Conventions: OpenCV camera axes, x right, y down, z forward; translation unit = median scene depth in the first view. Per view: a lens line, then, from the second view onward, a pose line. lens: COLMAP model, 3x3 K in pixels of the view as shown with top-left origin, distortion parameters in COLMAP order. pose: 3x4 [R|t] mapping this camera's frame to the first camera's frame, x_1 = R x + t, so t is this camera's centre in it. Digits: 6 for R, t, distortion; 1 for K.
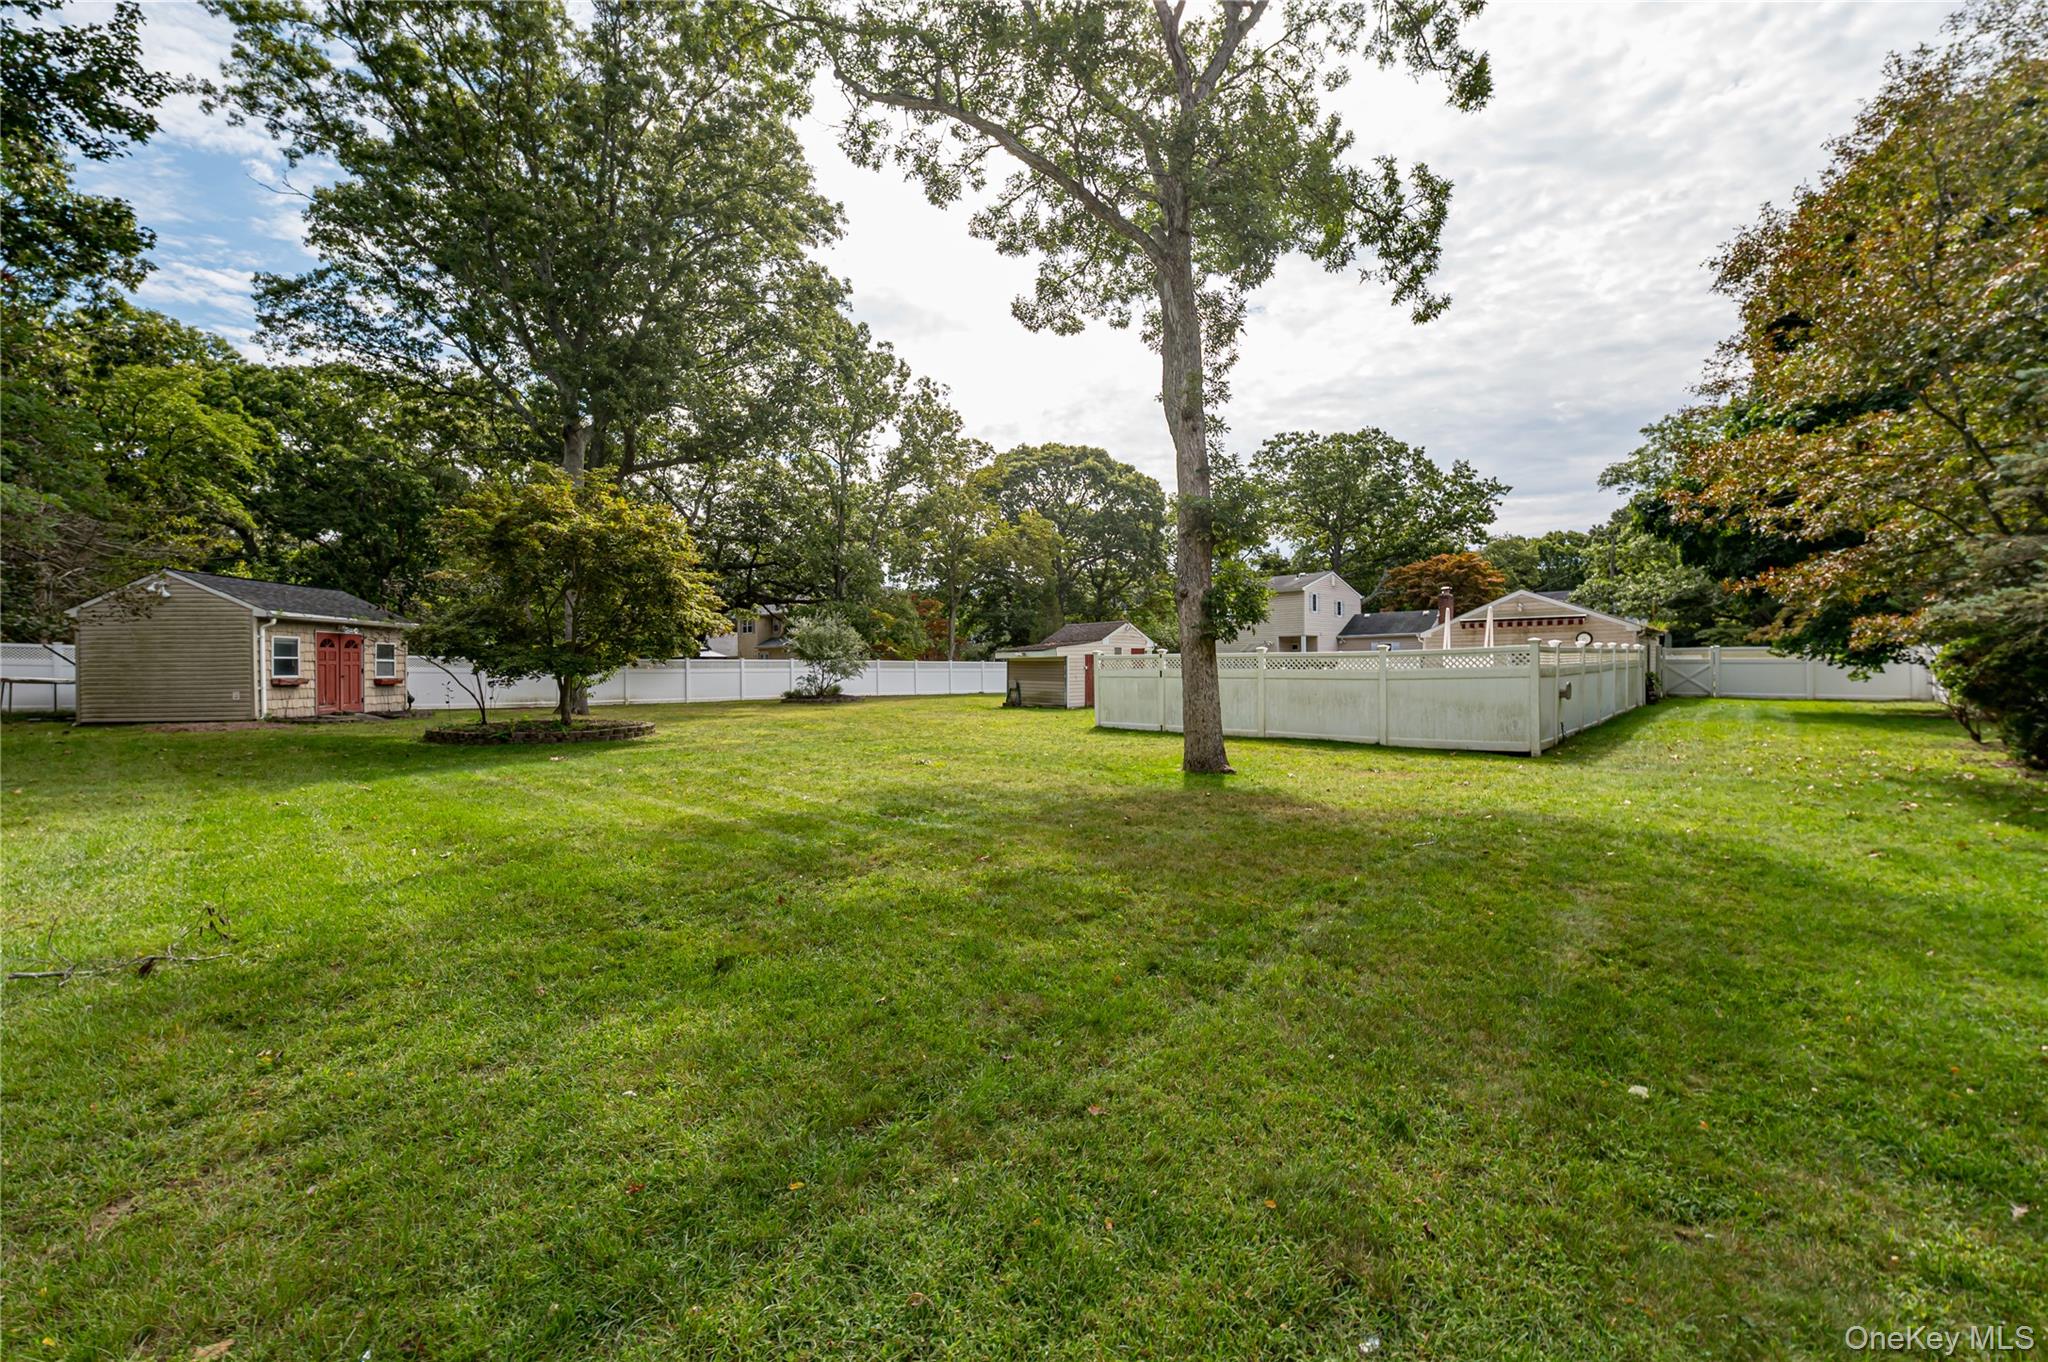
lens RADIAL K [[788.1, 0, 1018.6], [0, 788.1, 686.6], [0, 0, 1]] dist [0.000197, -0.000155]
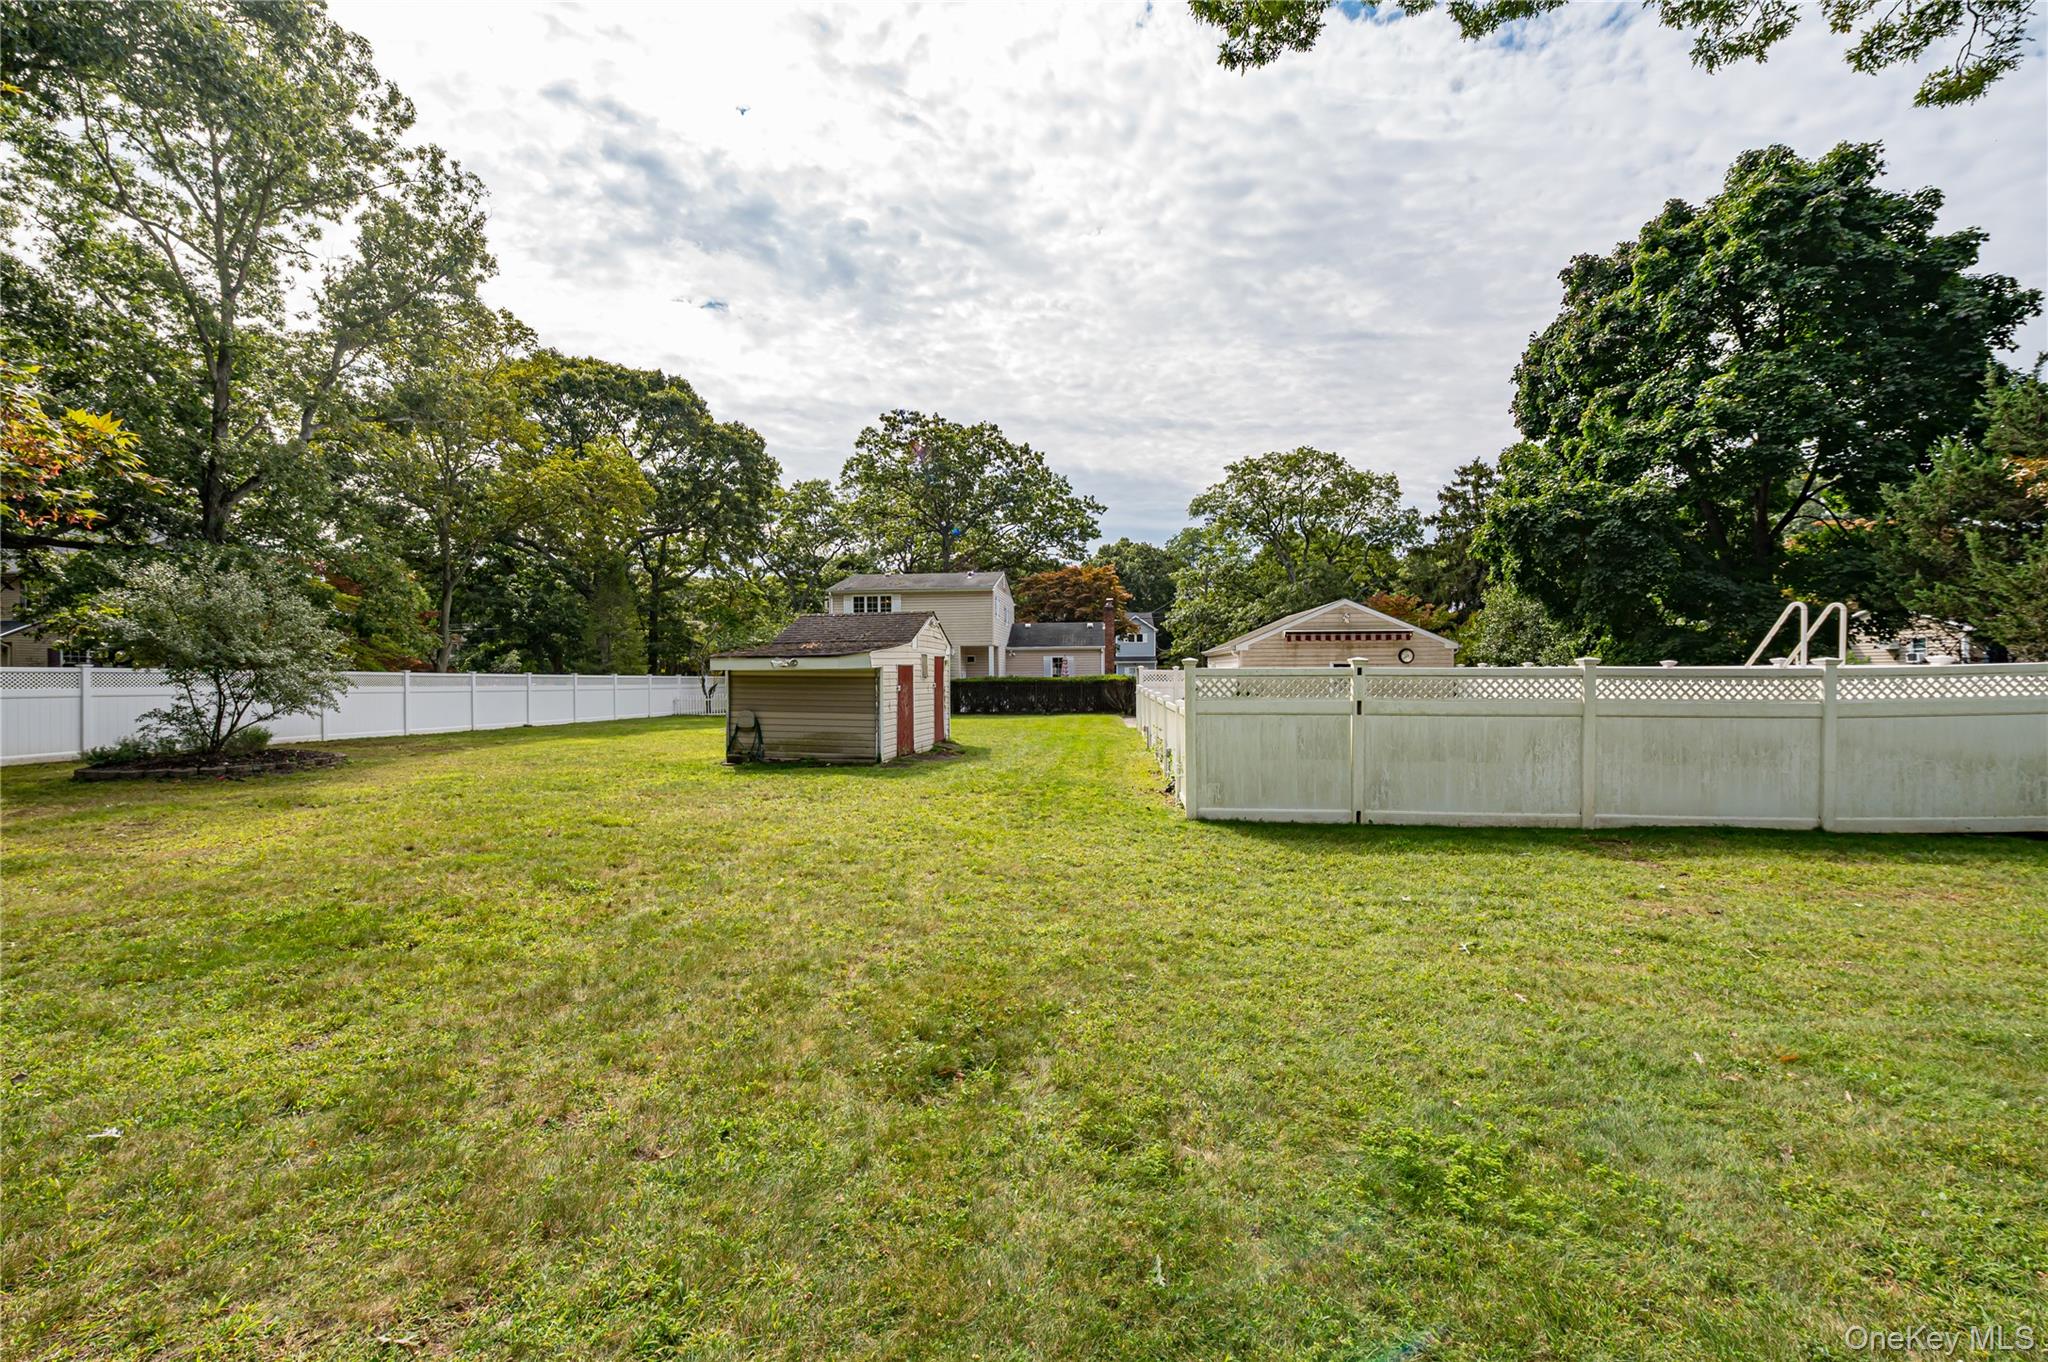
lens RADIAL K [[816.5, 0, 1025.8], [0, 816.5, 704.1], [0, 0, 1]] dist [-0.001992, -0.000373]
pose [[0.811823, -0.013132, 0.583756, -0.152664], [0.011155, 0.999913, 0.006980, -0.013057], [-0.583797, 0.000845, 0.811899, 0.391785]]
